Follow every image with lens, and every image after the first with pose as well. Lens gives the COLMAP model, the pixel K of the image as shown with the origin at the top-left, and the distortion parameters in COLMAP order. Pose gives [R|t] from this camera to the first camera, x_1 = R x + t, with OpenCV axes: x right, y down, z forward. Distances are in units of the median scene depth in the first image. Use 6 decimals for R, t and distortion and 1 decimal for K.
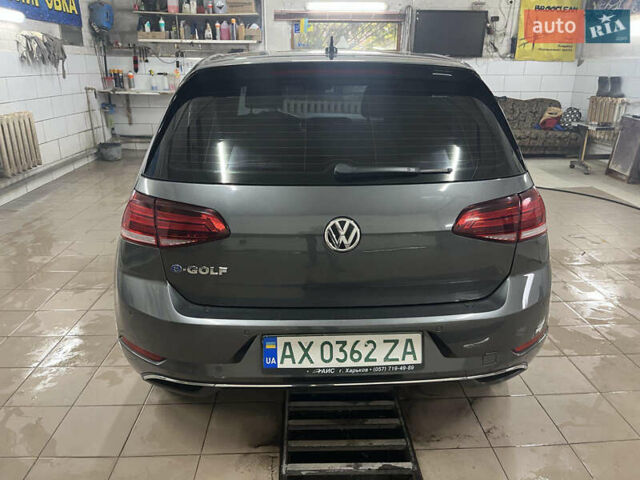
lens RADIAL K [[490.4, 0, 320.0], [0, 490.4, 240.0], [0, 0, 1]] dist [0.068811, -0.101940]
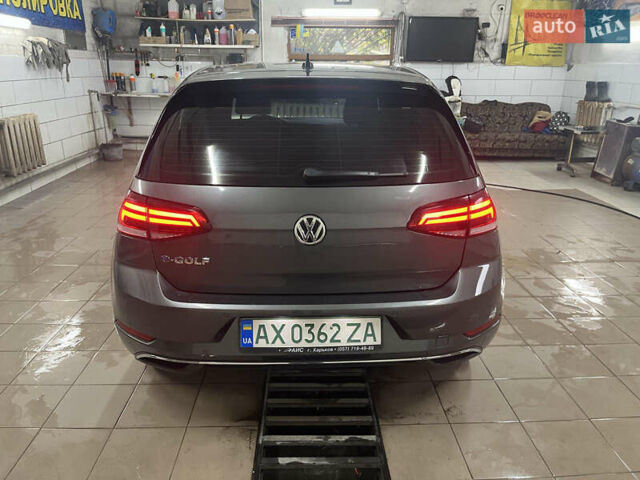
lens RADIAL K [[489.1, 0, 316.3], [0, 489.1, 236.4], [0, 0, 1]] dist [0.069452, -0.101349]
pose [[0.999942, 0.006971, -0.008256, 0.018868], [-0.007031, 0.999948, -0.007357, 0.003295], [0.008204, 0.007414, 0.999939, -0.037346]]
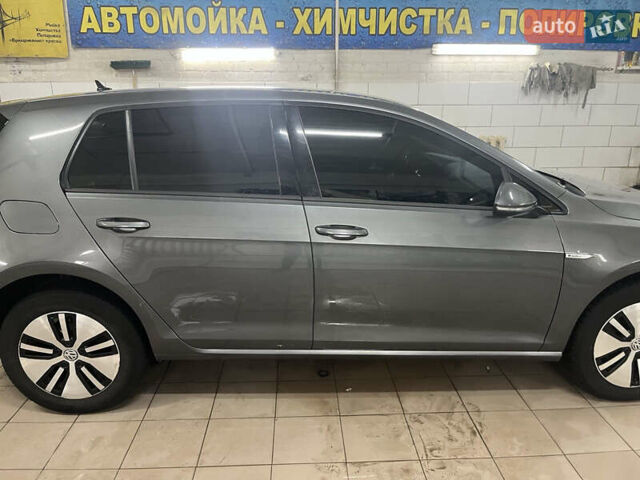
lens RADIAL K [[468.3, 0, 319.0], [0, 468.3, 251.6], [0, 0, 1]] dist [0.009741, 0.003345]
pose [[-0.004136, 0.312141, -0.950027, 0.518791], [-0.333951, 0.895062, 0.295535, -0.197749], [0.942581, 0.318485, 0.100538, 0.583678]]
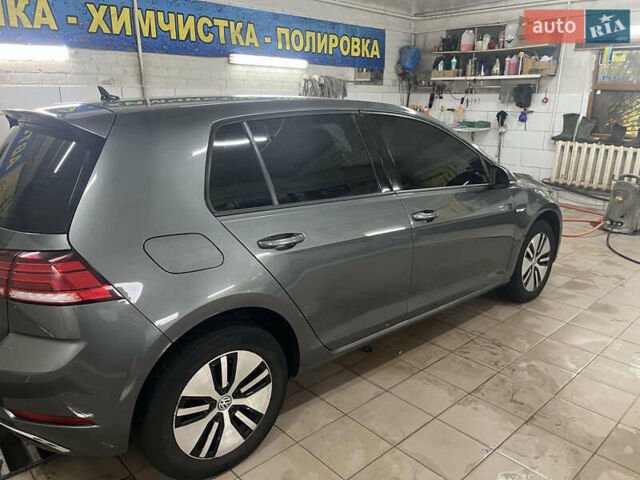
lens RADIAL K [[490.4, 0, 320.0], [0, 490.4, 240.0], [0, 0, 1]] dist [0.068811, -0.101940]
pose [[0.646662, 0.212402, -0.732608, 0.457405], [-0.259927, 0.964325, 0.050149, -0.082696], [0.717124, 0.157995, 0.678801, 0.224818]]
